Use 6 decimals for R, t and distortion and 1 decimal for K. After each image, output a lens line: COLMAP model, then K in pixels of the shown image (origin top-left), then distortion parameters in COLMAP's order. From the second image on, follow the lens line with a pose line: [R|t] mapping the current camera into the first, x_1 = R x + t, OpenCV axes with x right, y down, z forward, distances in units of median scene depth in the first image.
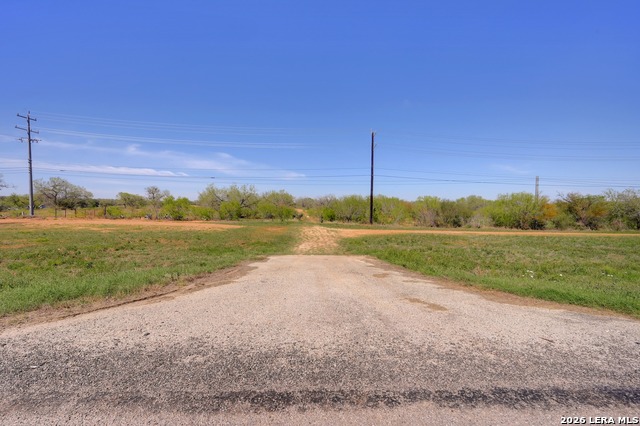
lens RADIAL K [[253.7, 0, 317.1], [0, 253.7, 214.3], [0, 0, 1]] dist [-0.002228, -0.000577]
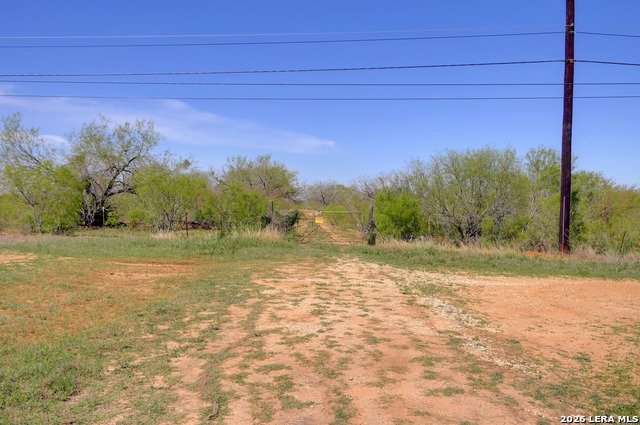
lens RADIAL K [[551.1, 0, 320.1], [0, 551.1, 212.7], [0, 0, 1]] dist [-0.015731, 0.017674]
pose [[0.997445, 0.004258, -0.071318, 0.006320], [-0.006024, 0.999680, -0.024557, 0.013583], [0.071191, 0.024924, 0.997151, 0.426478]]
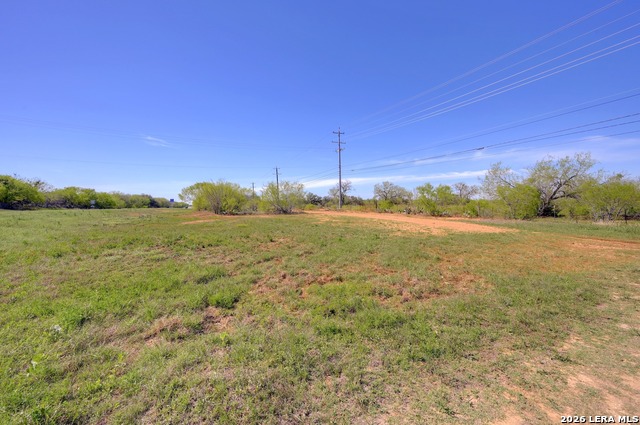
lens RADIAL K [[250.7, 0, 322.3], [0, 250.7, 209.2], [0, 0, 1]] dist [-0.003162, 0.000238]
pose [[0.402049, 0.005657, -0.915601, -0.006185], [-0.024043, 0.999701, -0.004381, 0.014014], [0.915303, 0.023775, 0.402064, 0.395327]]
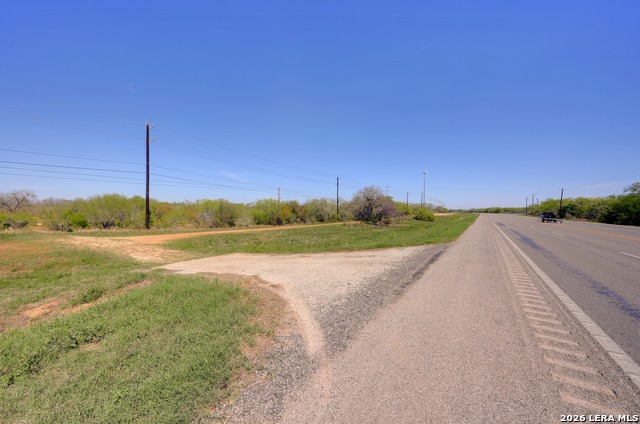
lens RADIAL K [[253.7, 0, 322.1], [0, 253.7, 213.6], [0, 0, 1]] dist [-0.002228, -0.000577]
pose [[0.554659, -0.016947, 0.831905, -0.177212], [0.024620, 0.999689, 0.003950, -0.003724], [-0.831713, 0.018290, 0.554904, 0.014888]]
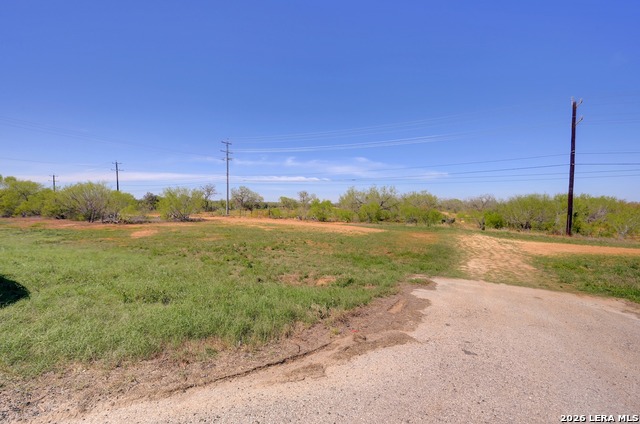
lens RADIAL K [[253.7, 0, 314.0], [0, 253.7, 213.0], [0, 0, 1]] dist [-0.002228, -0.000577]
pose [[0.861852, 0.014622, -0.506949, -0.035639], [-0.021492, 0.999739, -0.007702, -0.003083], [0.506704, 0.017534, 0.861942, 0.057662]]
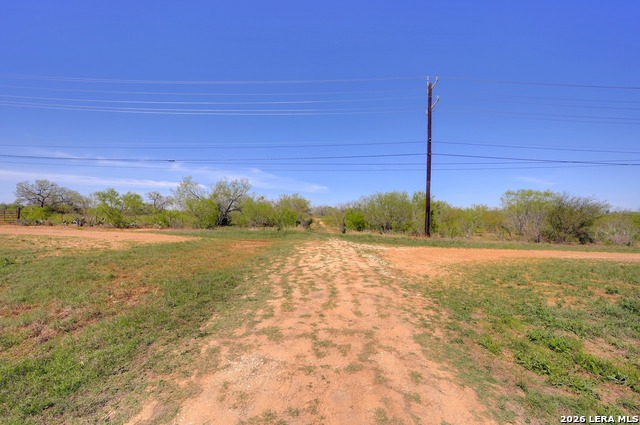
lens RADIAL K [[250.7, 0, 320.1], [0, 250.7, 216.8], [0, 0, 1]] dist [-0.003162, 0.000238]
pose [[0.997370, 0.003551, -0.072392, 0.005619], [-0.006033, 0.999400, -0.034095, 0.013732], [0.072227, 0.034442, 0.996793, 0.396387]]
